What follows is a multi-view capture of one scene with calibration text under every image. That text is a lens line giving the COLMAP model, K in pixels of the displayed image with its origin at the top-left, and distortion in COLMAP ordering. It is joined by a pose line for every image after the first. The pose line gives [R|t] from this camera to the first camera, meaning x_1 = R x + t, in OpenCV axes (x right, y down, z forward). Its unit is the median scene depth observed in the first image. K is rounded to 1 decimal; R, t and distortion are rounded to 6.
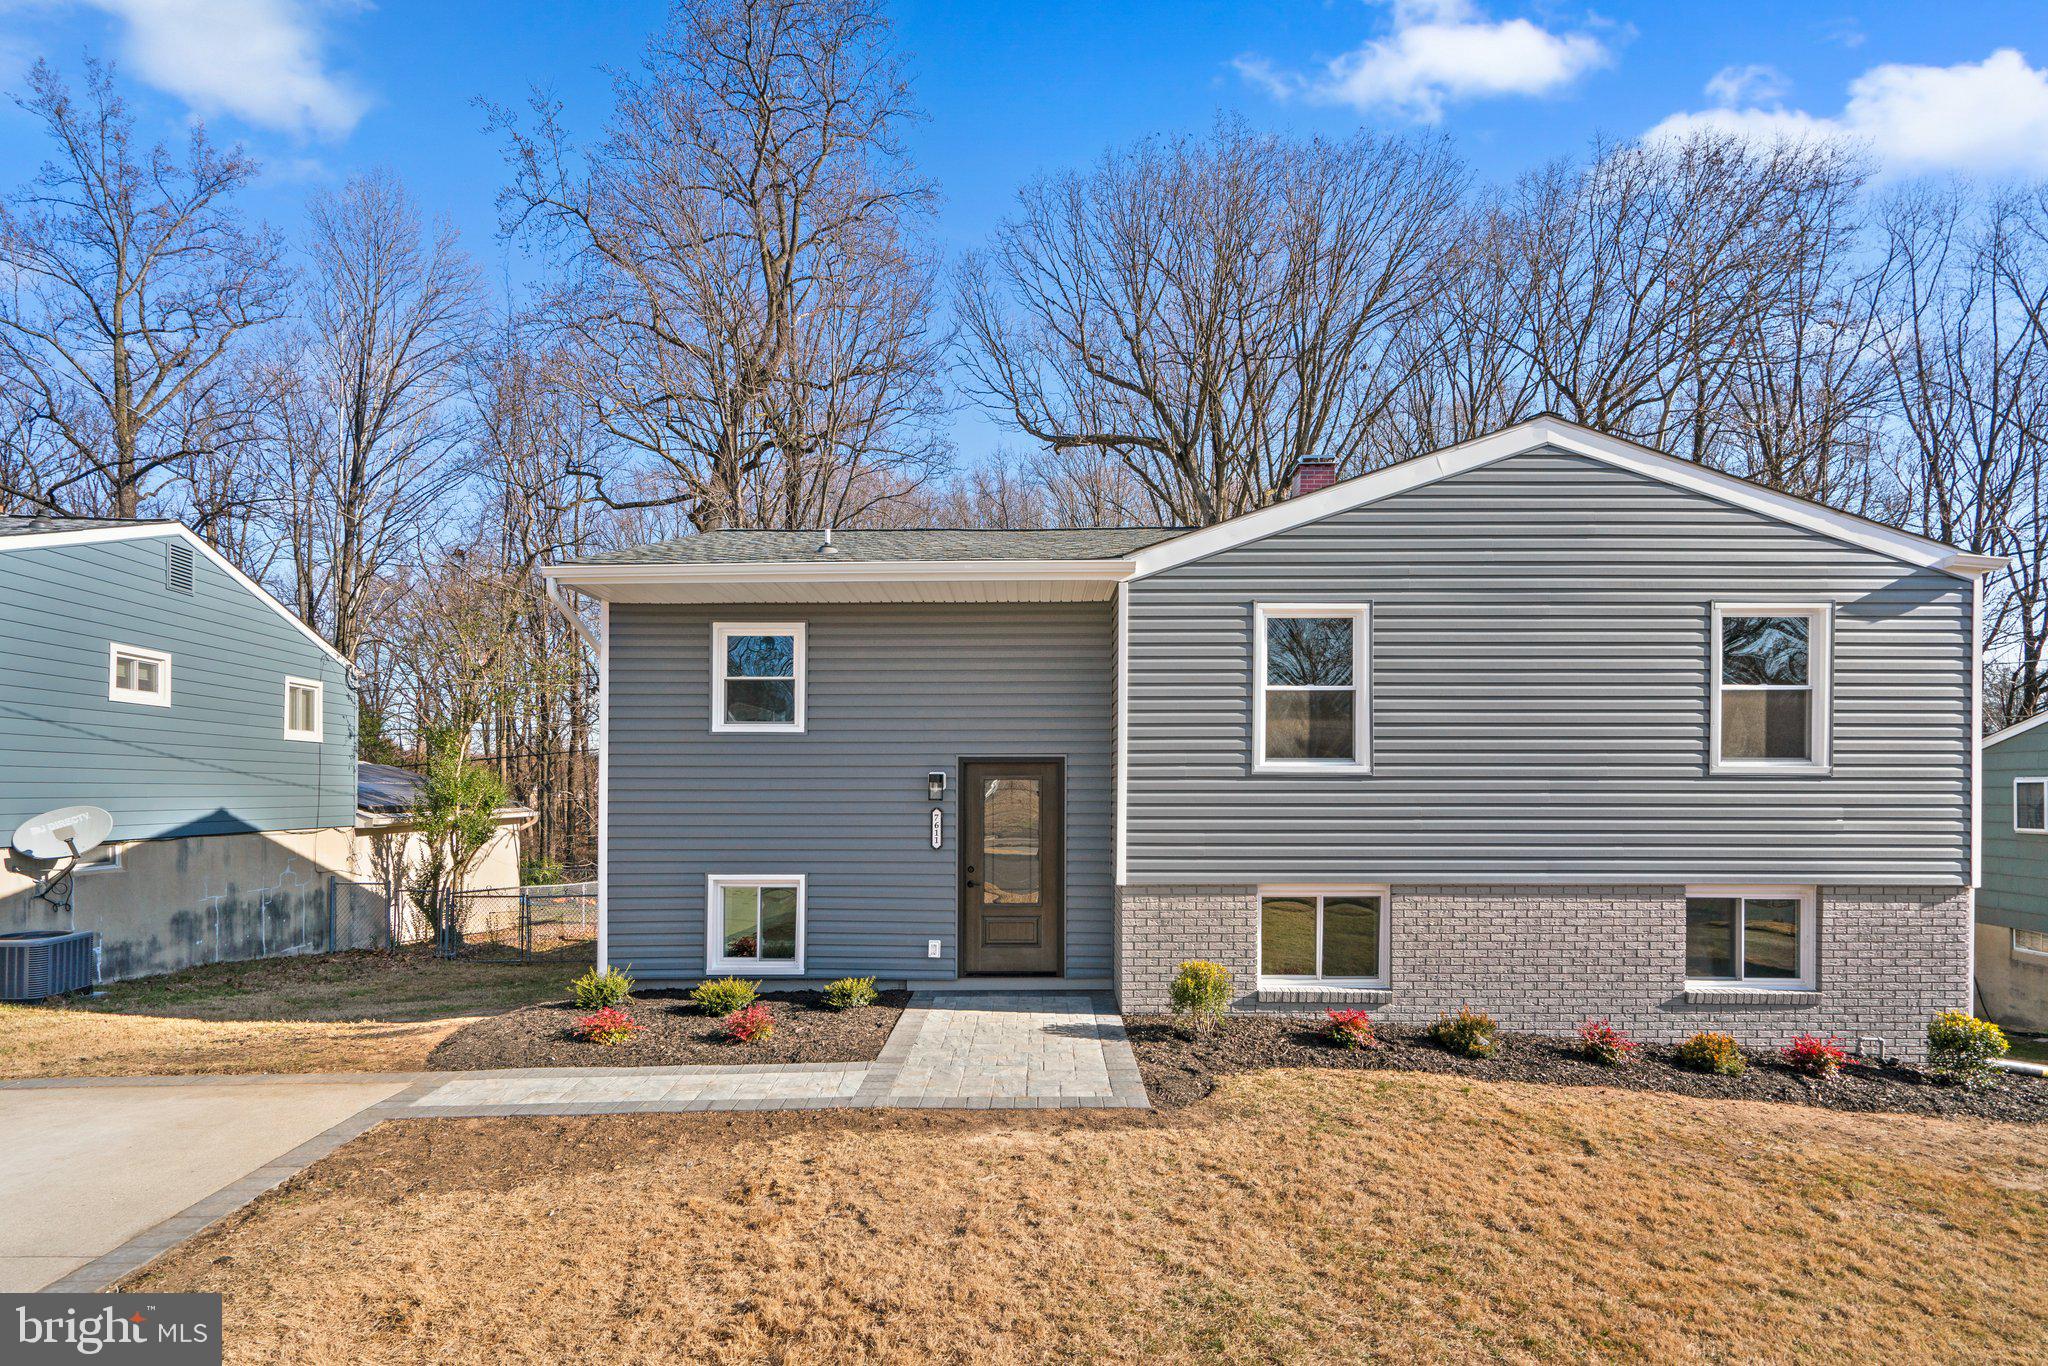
lens RADIAL K [[983.1, 0, 1039.5], [0, 983.1, 751.2], [0, 0, 1]] dist [-0.002347, 0.002416]
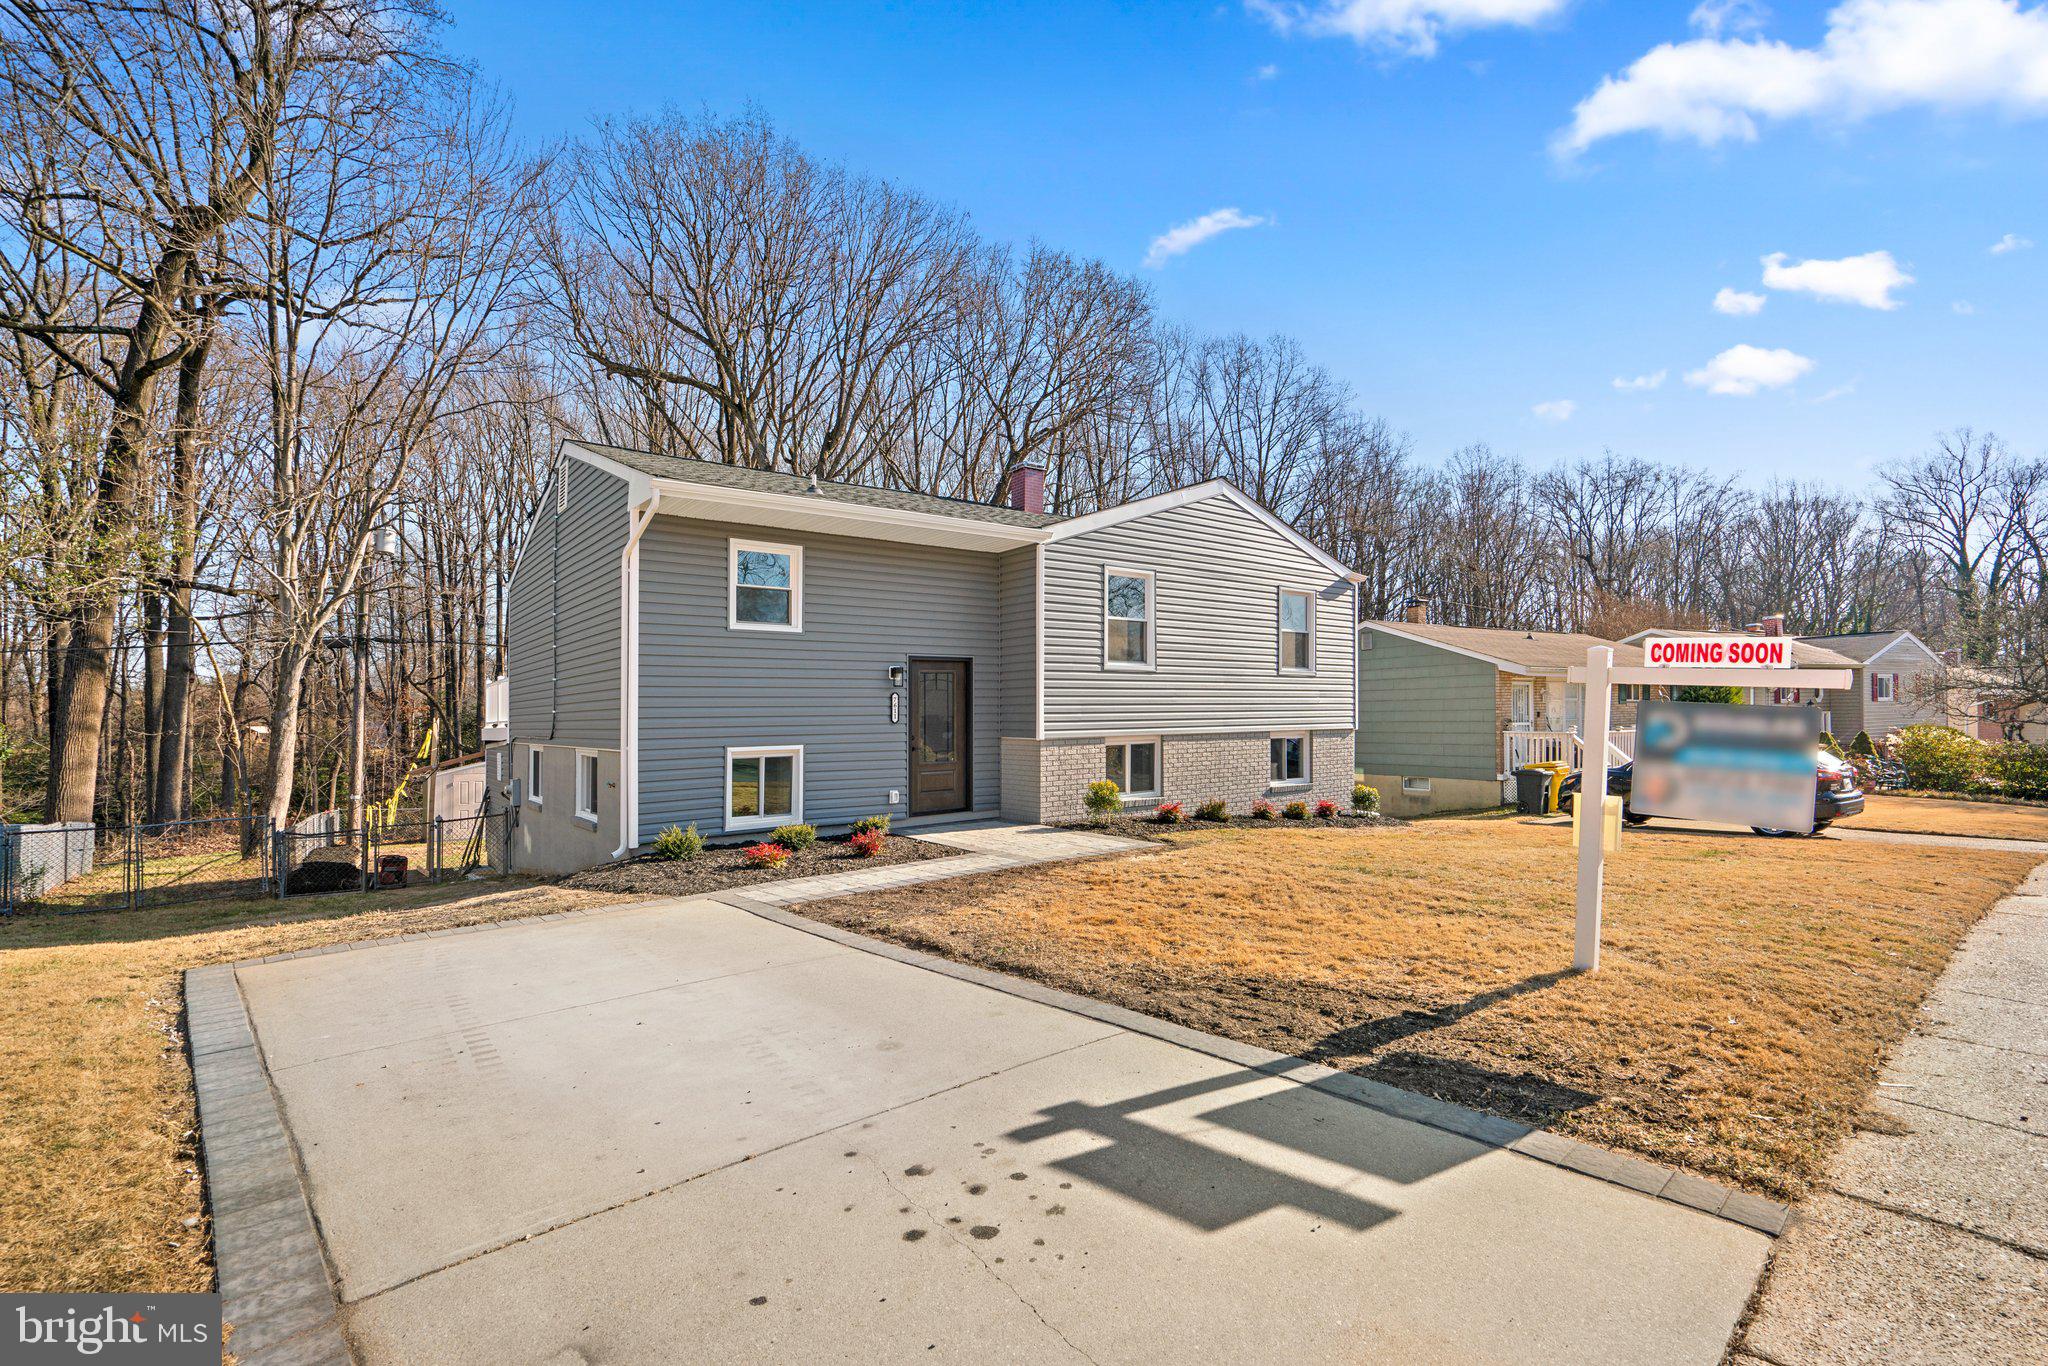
lens RADIAL K [[937.2, 0, 1018.0], [0, 937.2, 687.2], [0, 0, 1]] dist [-0.008569, 0.003564]
pose [[0.783682, 0.009317, 0.621092, -0.777410], [-0.011708, 0.999931, -0.000227, 0.048630], [-0.621052, -0.007093, 0.783738, -0.120722]]
